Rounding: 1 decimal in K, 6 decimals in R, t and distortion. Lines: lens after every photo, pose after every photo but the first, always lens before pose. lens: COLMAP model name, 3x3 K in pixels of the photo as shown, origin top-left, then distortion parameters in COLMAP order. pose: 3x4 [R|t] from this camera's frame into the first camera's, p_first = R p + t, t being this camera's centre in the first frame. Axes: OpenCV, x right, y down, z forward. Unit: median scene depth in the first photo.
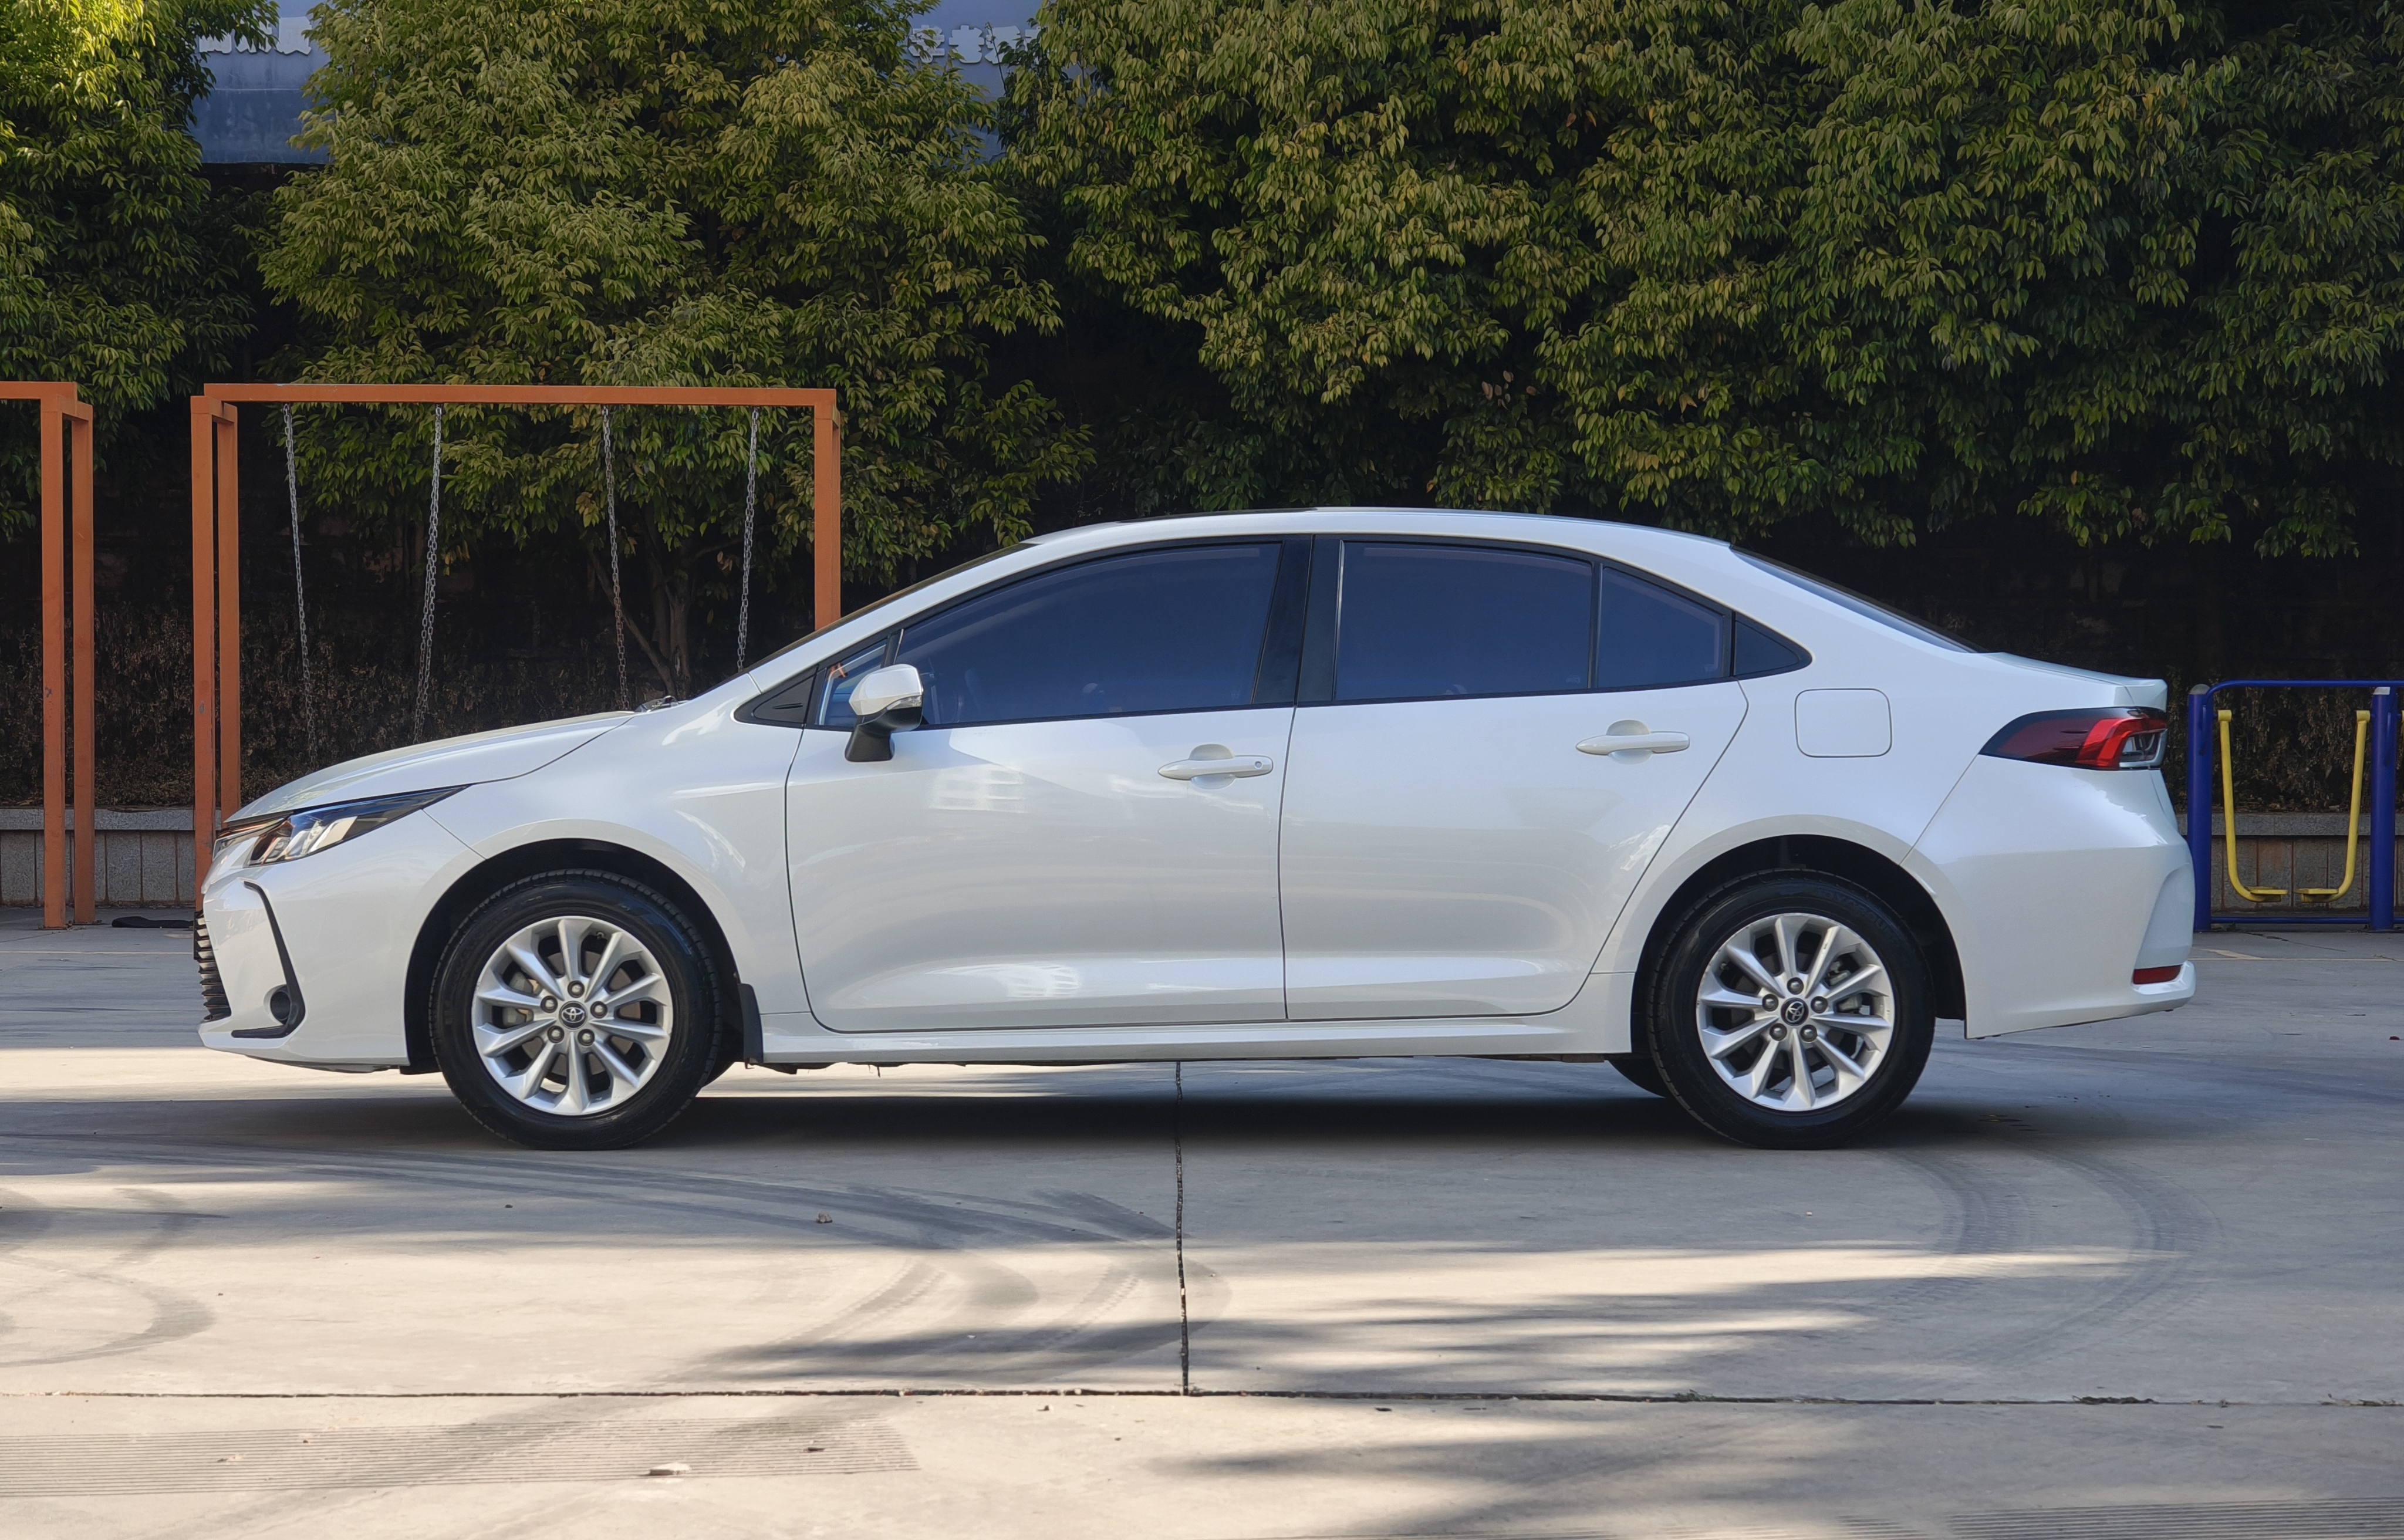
lens RADIAL K [[4835.9, 0, 1203.0], [0, 4835.9, 769.2], [0, 0, 1]] dist [0.017238, 0.000000]
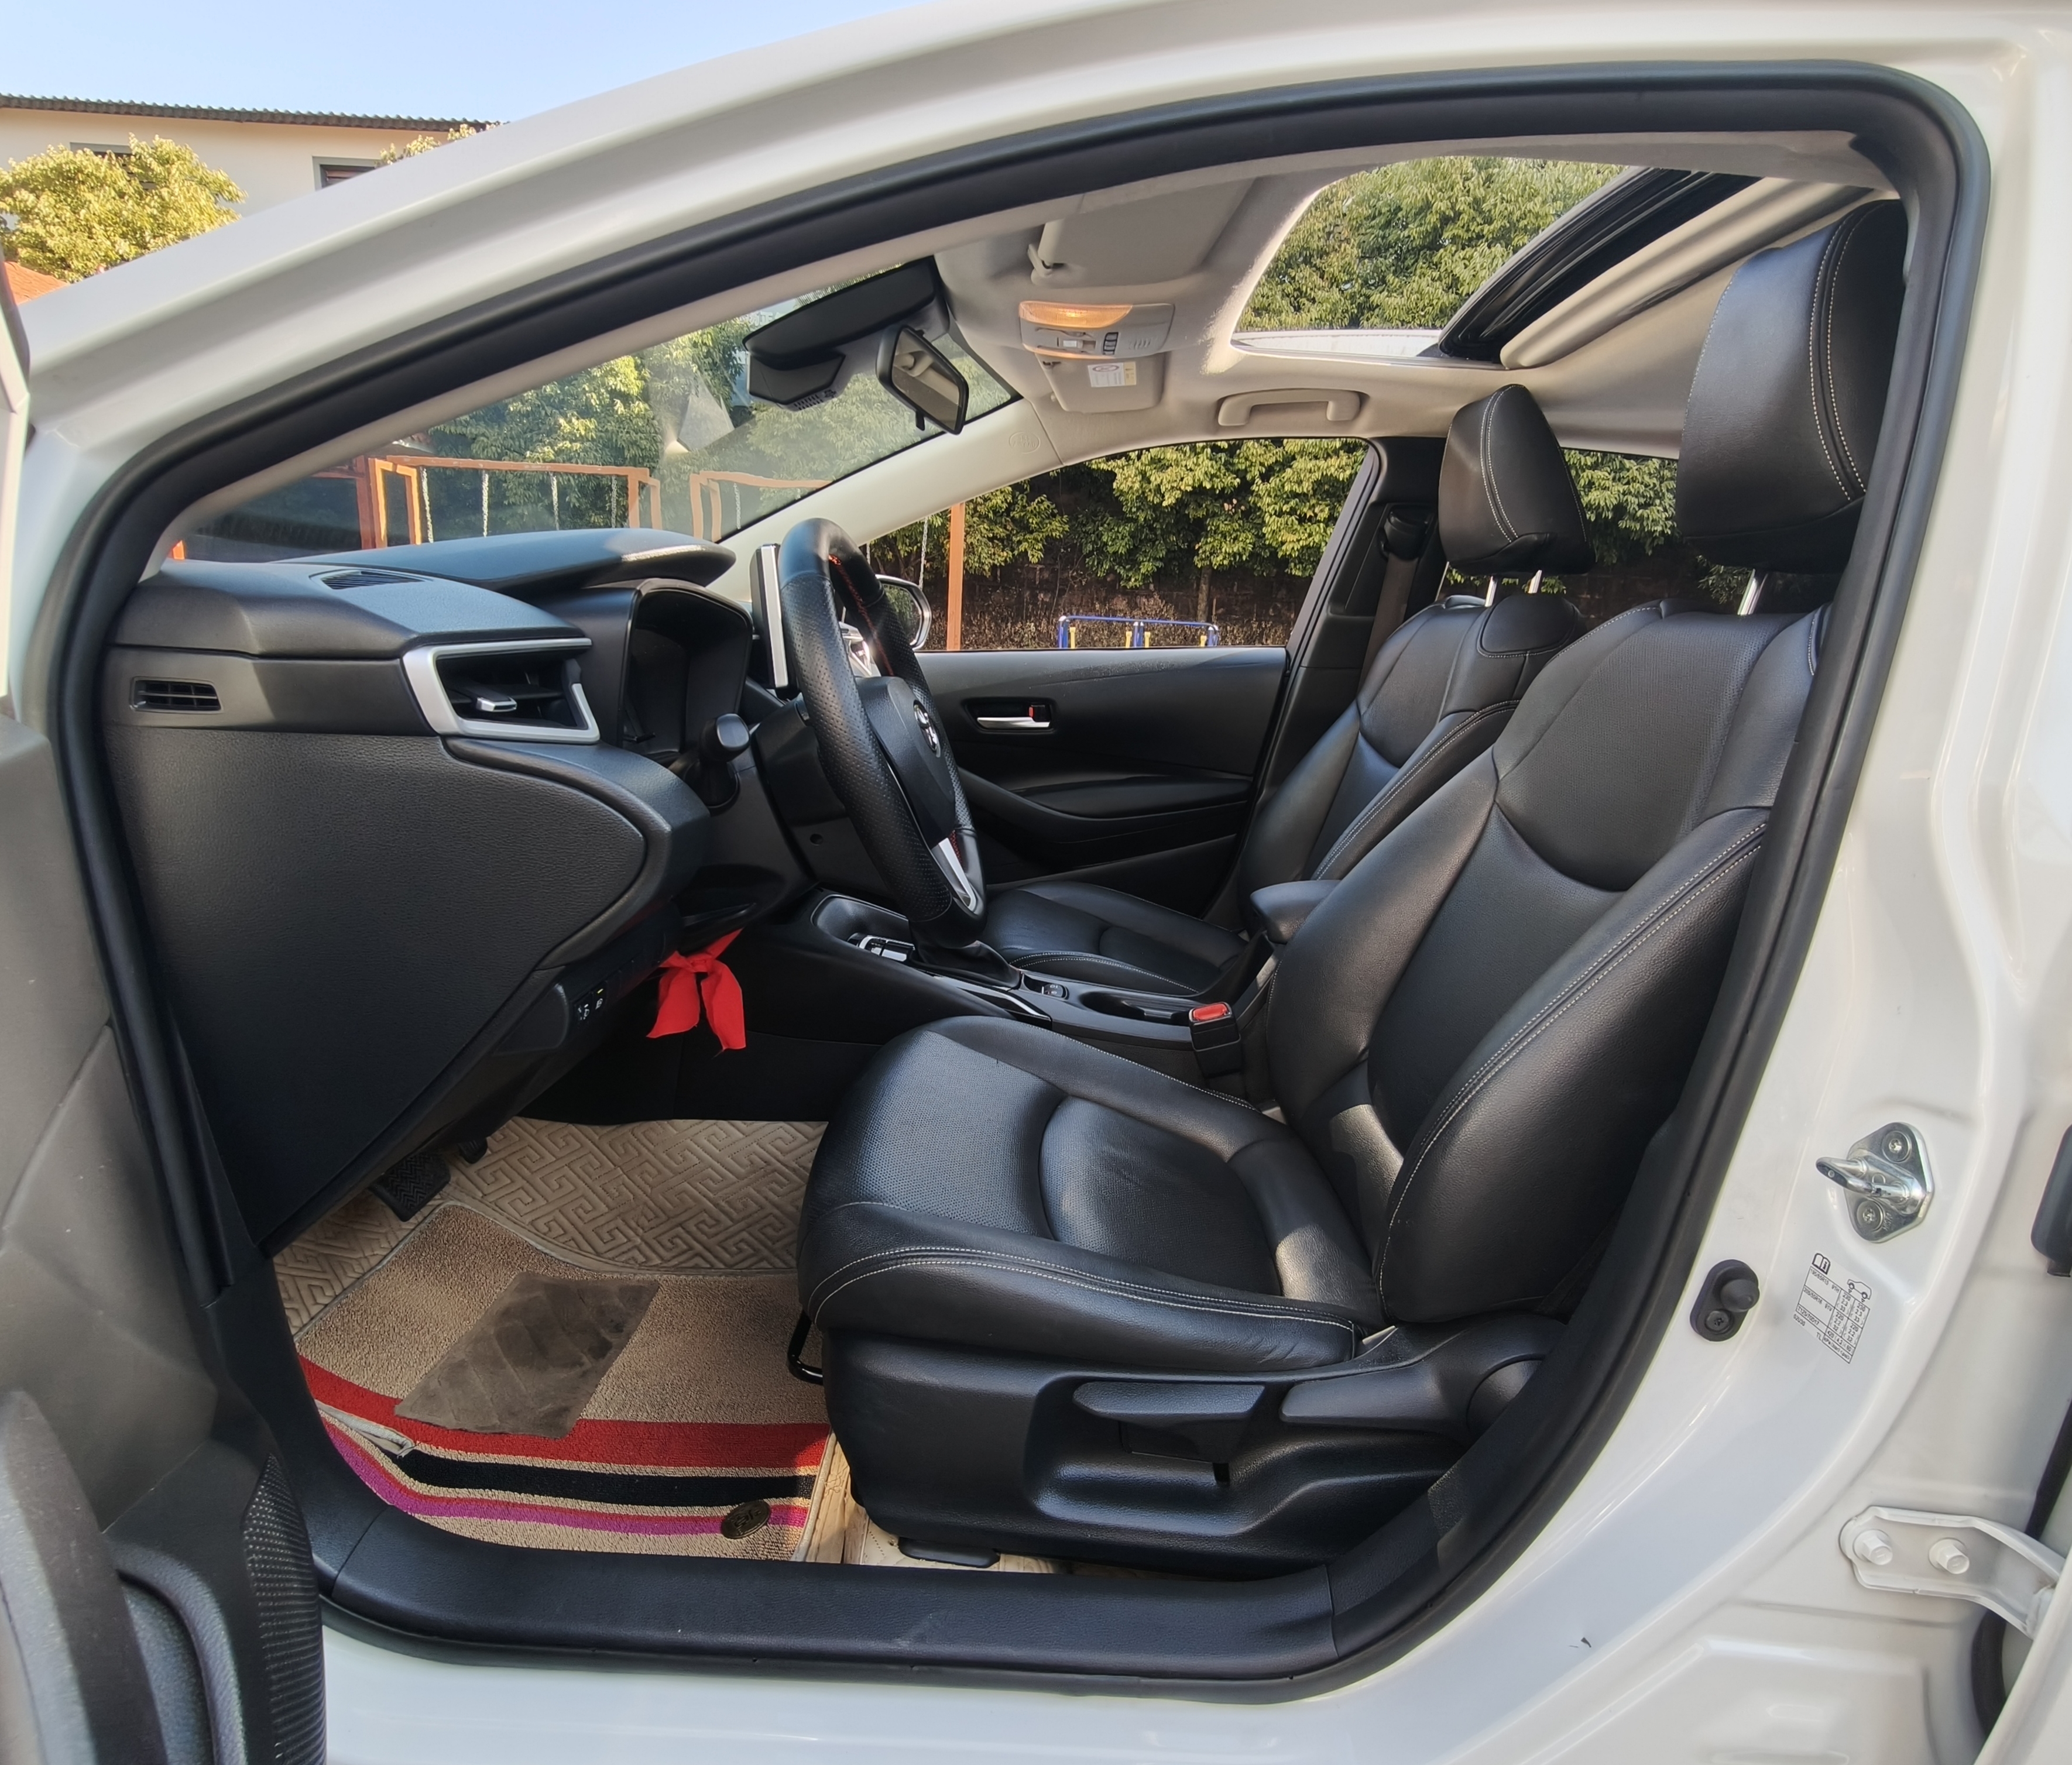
lens RADIAL K [[1133.5, 0, 1034.1], [0, 1133.5, 887.2], [0, 0, 1]] dist [-0.016634, -0.000091]
pose [[0.997881, 0.057371, -0.030699, -0.011916], [-0.049511, 0.975605, 0.213876, -0.006097], [0.042220, -0.211903, 0.976378, 0.389441]]
